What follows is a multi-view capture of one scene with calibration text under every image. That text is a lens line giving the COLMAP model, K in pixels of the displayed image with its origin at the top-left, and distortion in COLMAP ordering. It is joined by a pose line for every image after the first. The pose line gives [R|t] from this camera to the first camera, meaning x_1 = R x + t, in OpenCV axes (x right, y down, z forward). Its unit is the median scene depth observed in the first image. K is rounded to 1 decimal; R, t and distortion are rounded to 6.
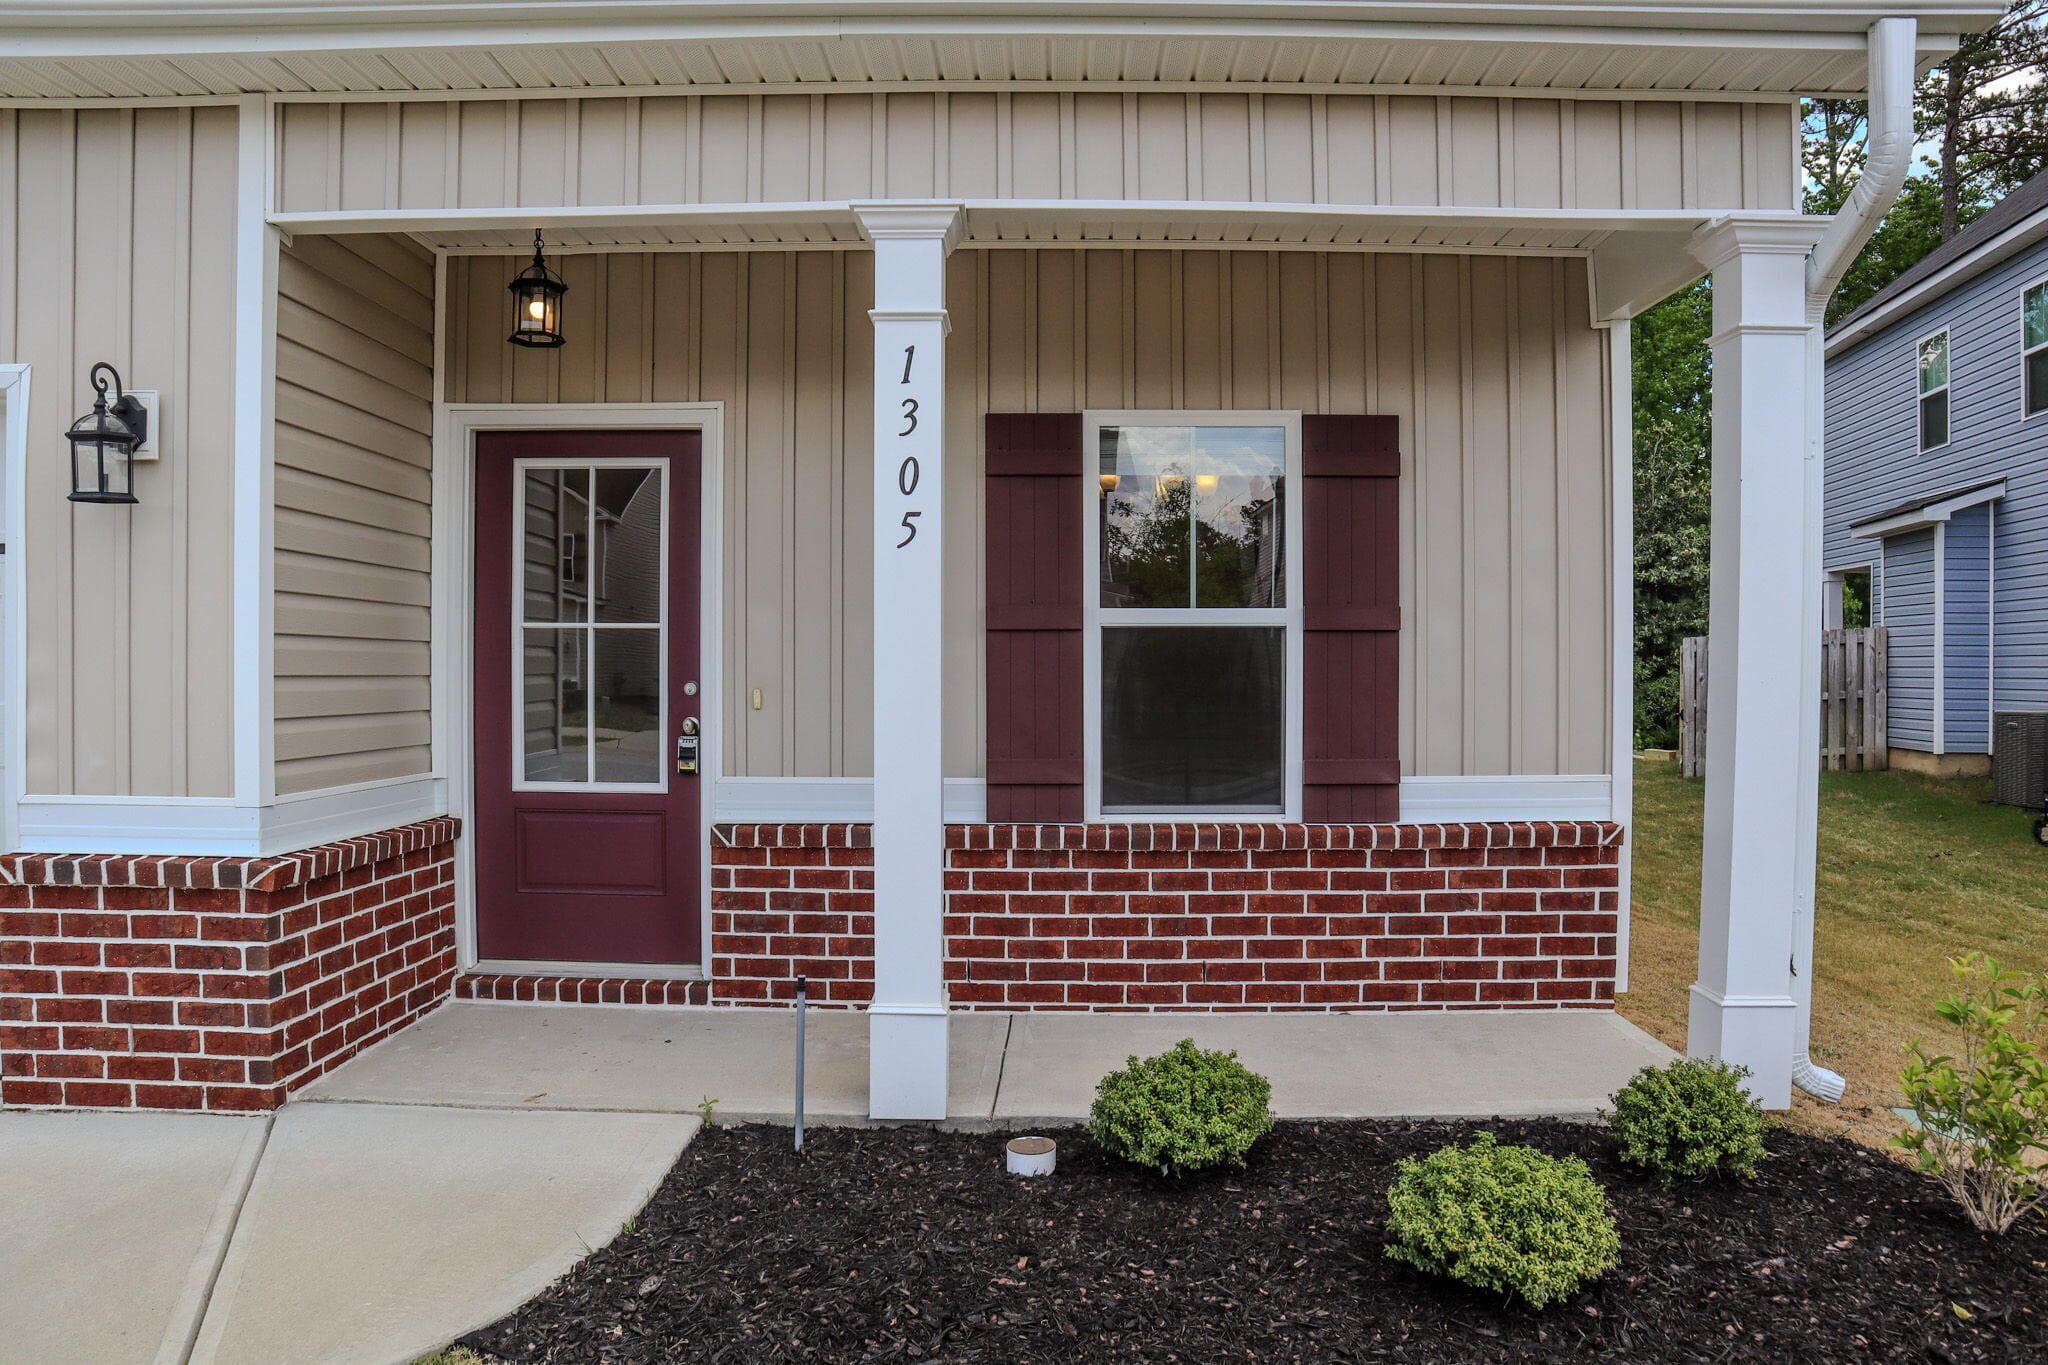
lens RADIAL K [[1422.6, 0, 1024.0], [0, 1422.6, 682.5], [0, 0, 1]] dist [-0.133932, 0.091566]
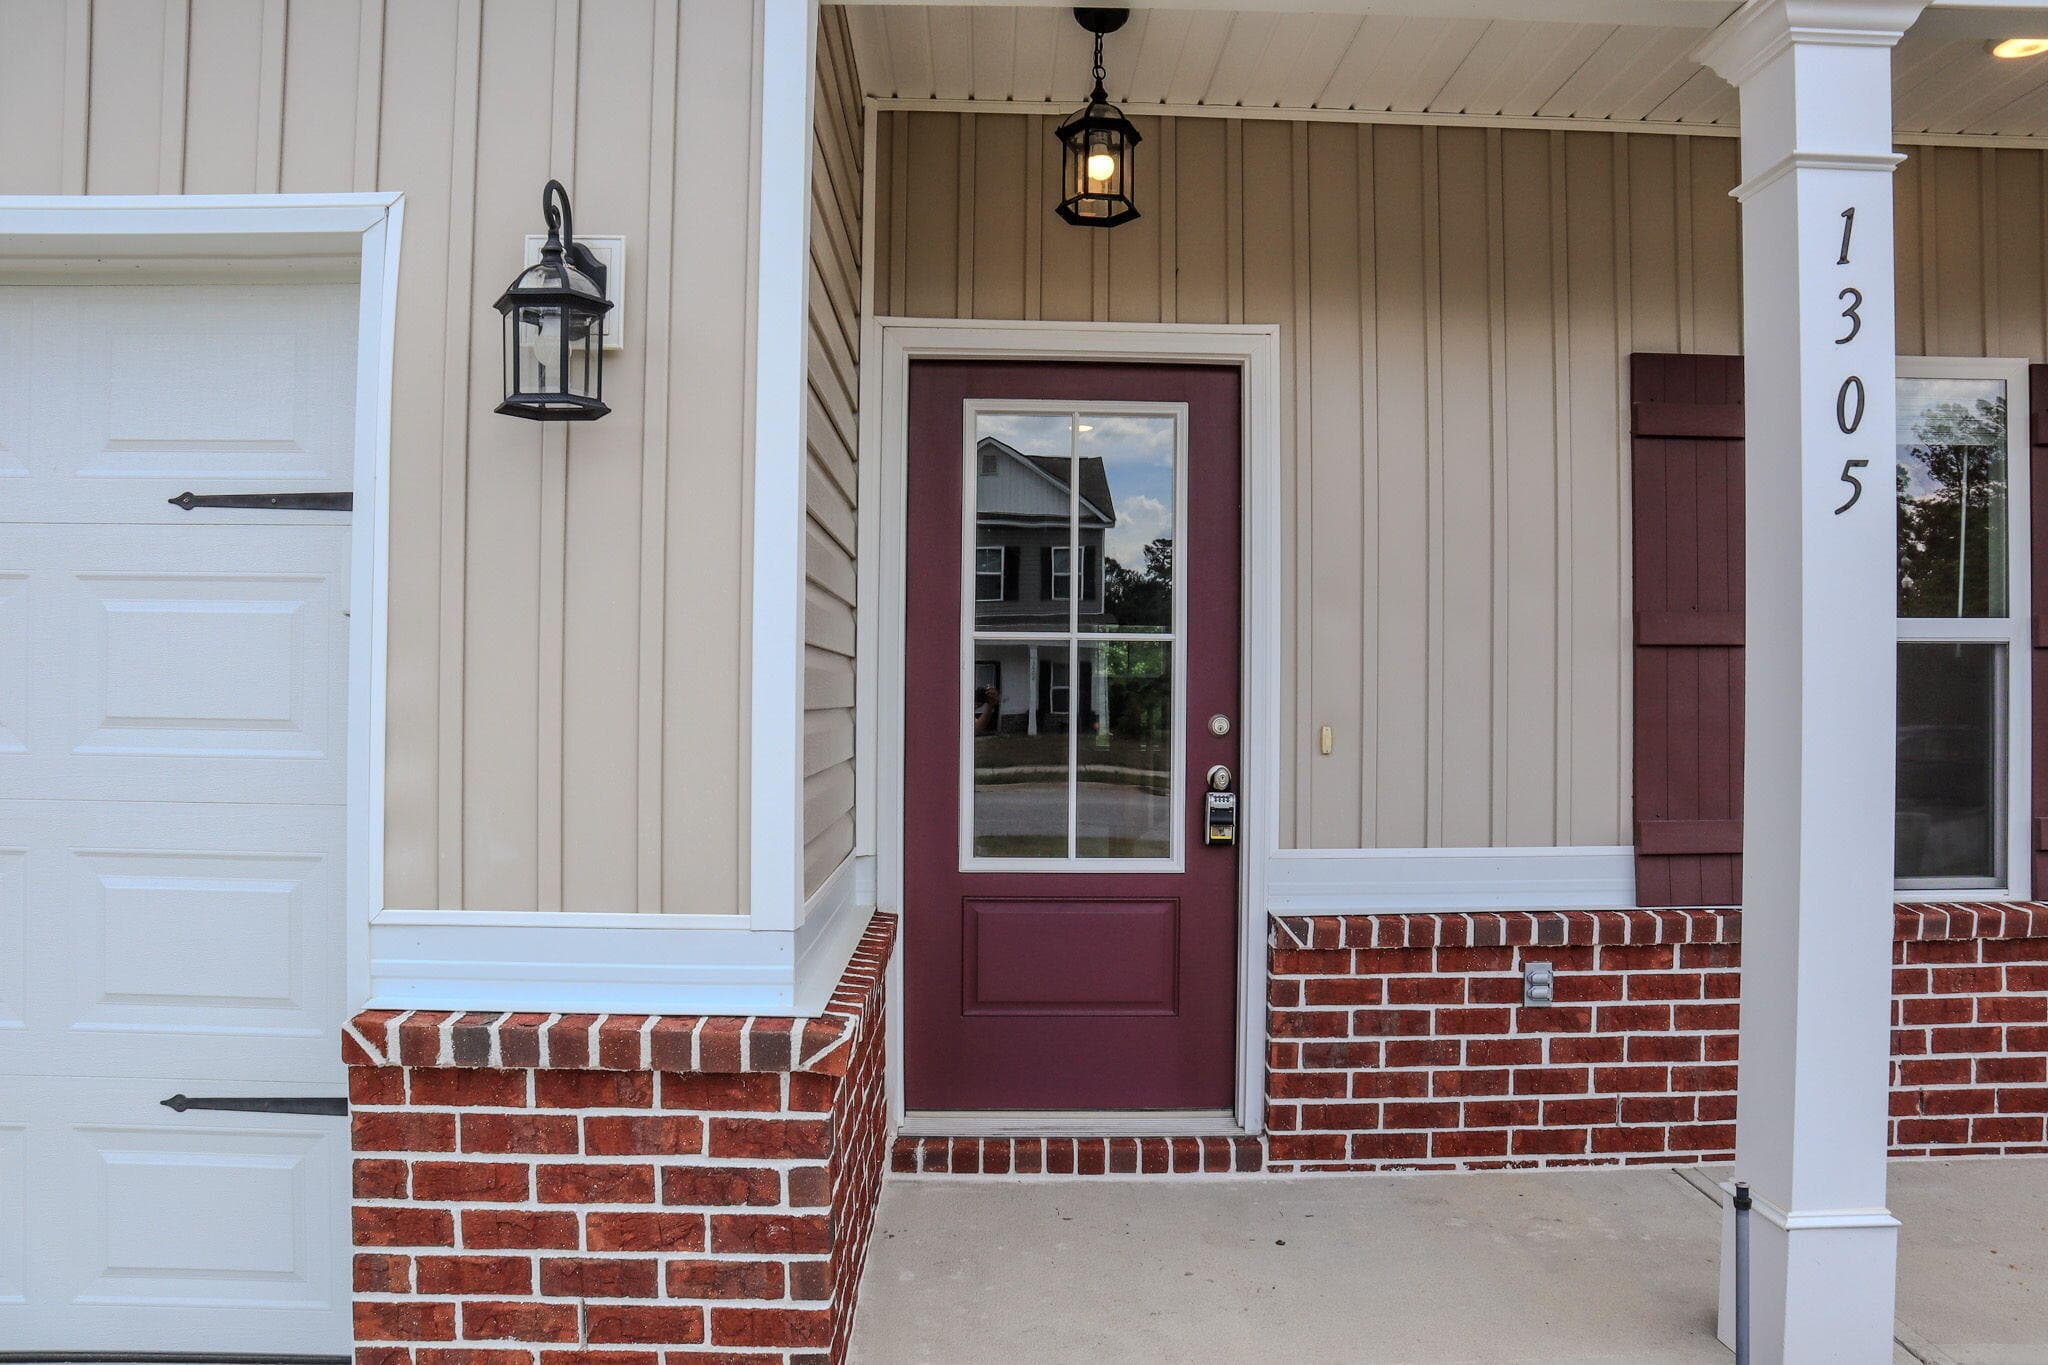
lens RADIAL K [[1415.5, 0, 1033.2], [0, 1415.5, 686.4], [0, 0, 1]] dist [-0.128256, 0.085655]
pose [[0.998897, 0.000698, 0.046960, -0.377764], [0.000106, 0.999853, -0.017118, -0.003559], [-0.046965, 0.017104, 0.998750, 0.301625]]
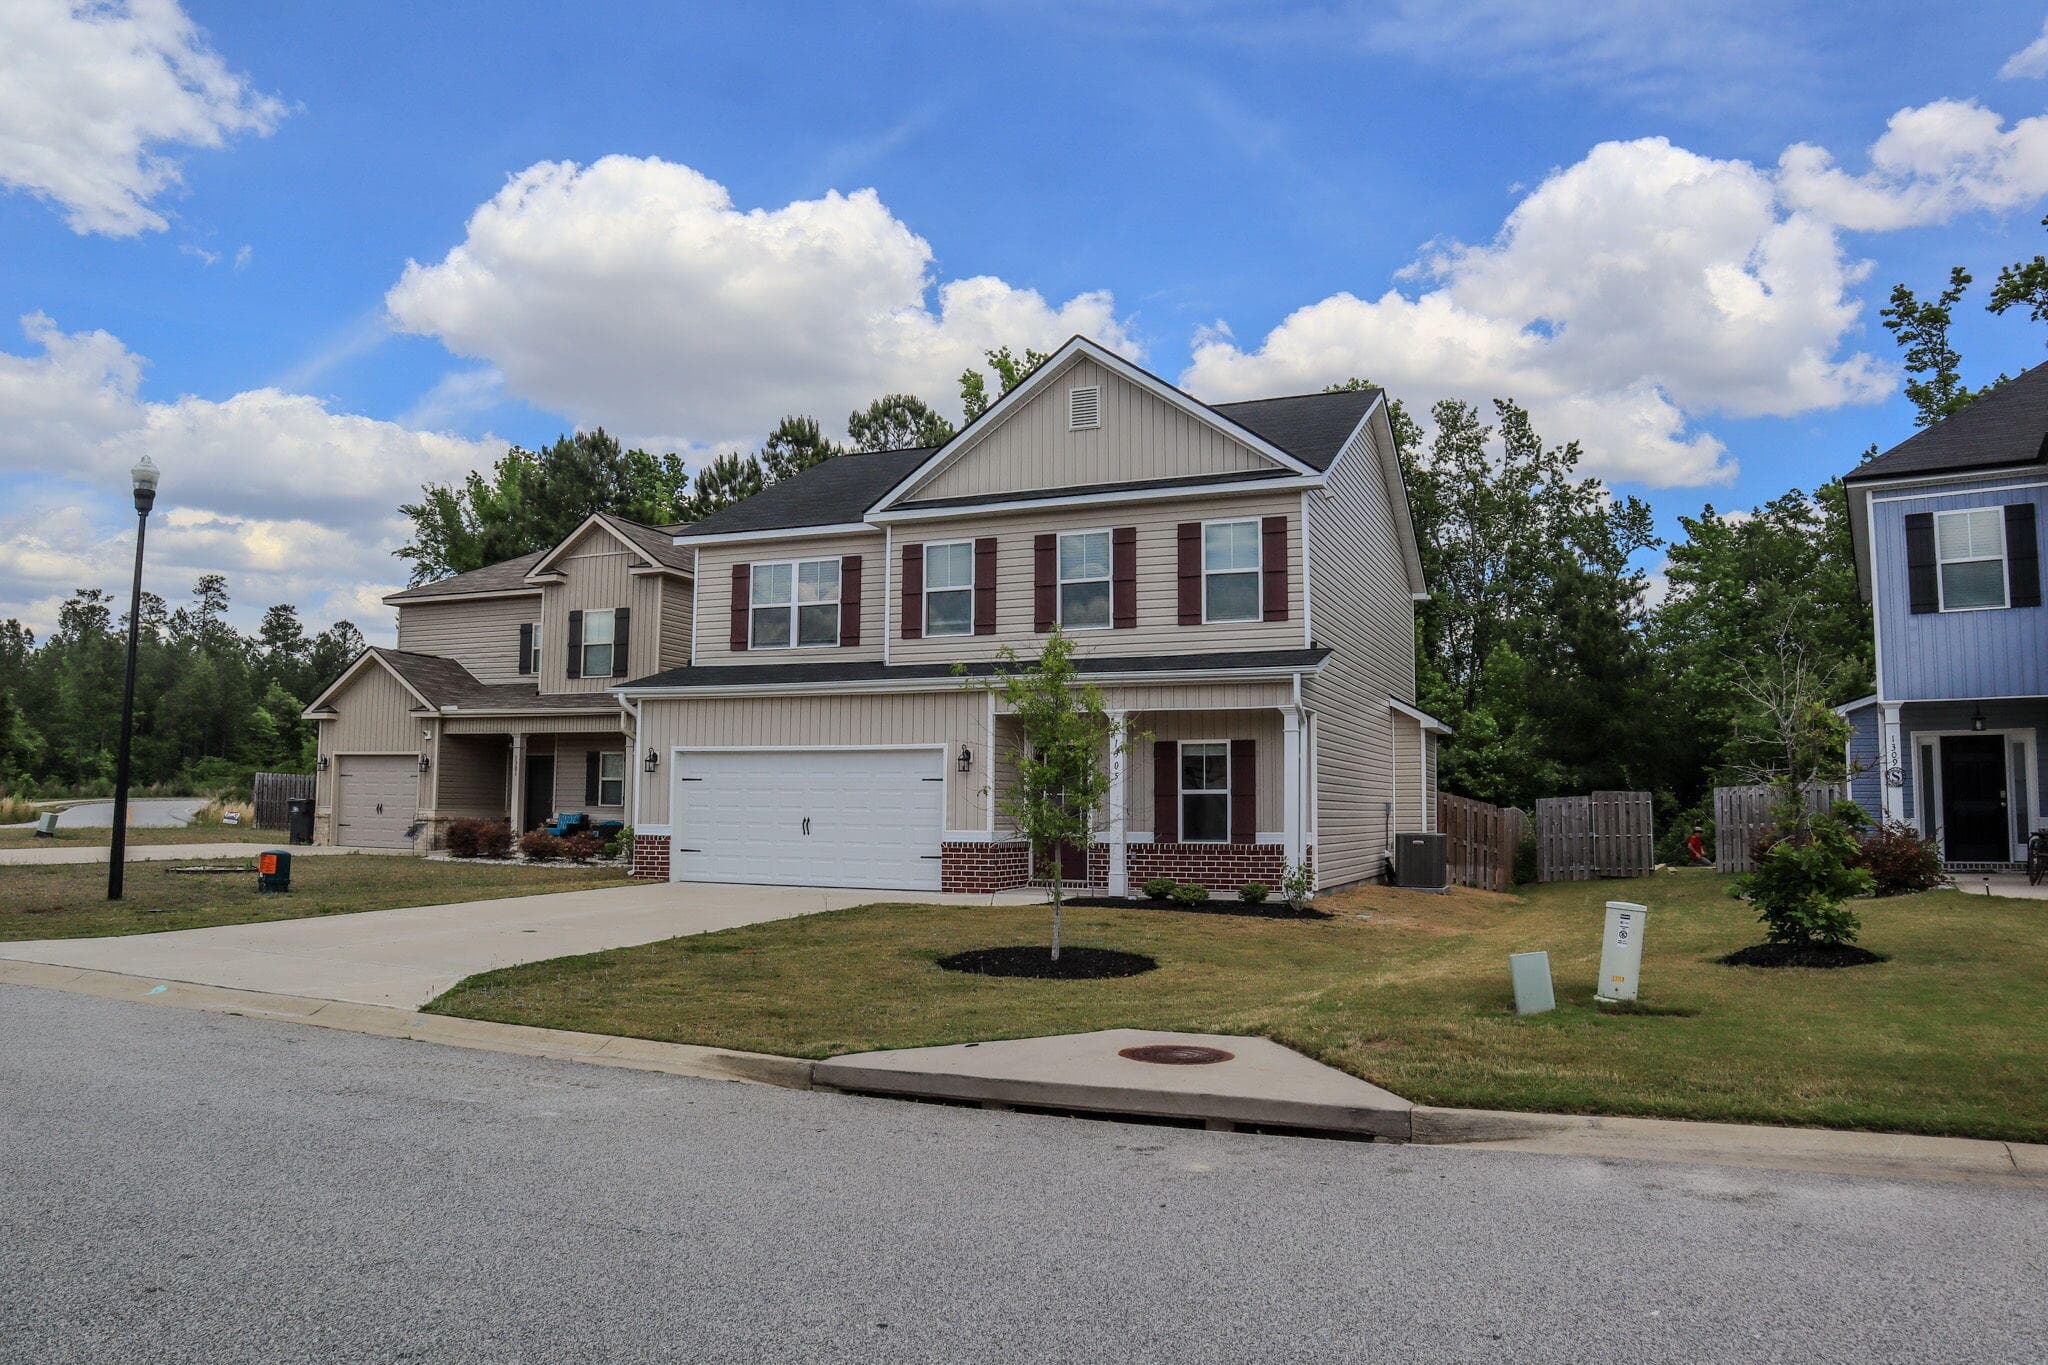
lens RADIAL K [[1406.2, 0, 1024.0], [0, 1406.2, 682.5], [0, 0, 1]] dist [-0.126715, 0.081537]
pose [[0.926958, -0.035390, -0.373493, 1.145425], [-0.004771, 0.994348, -0.106060, 0.069528], [0.375136, 0.100095, 0.921550, -2.878877]]
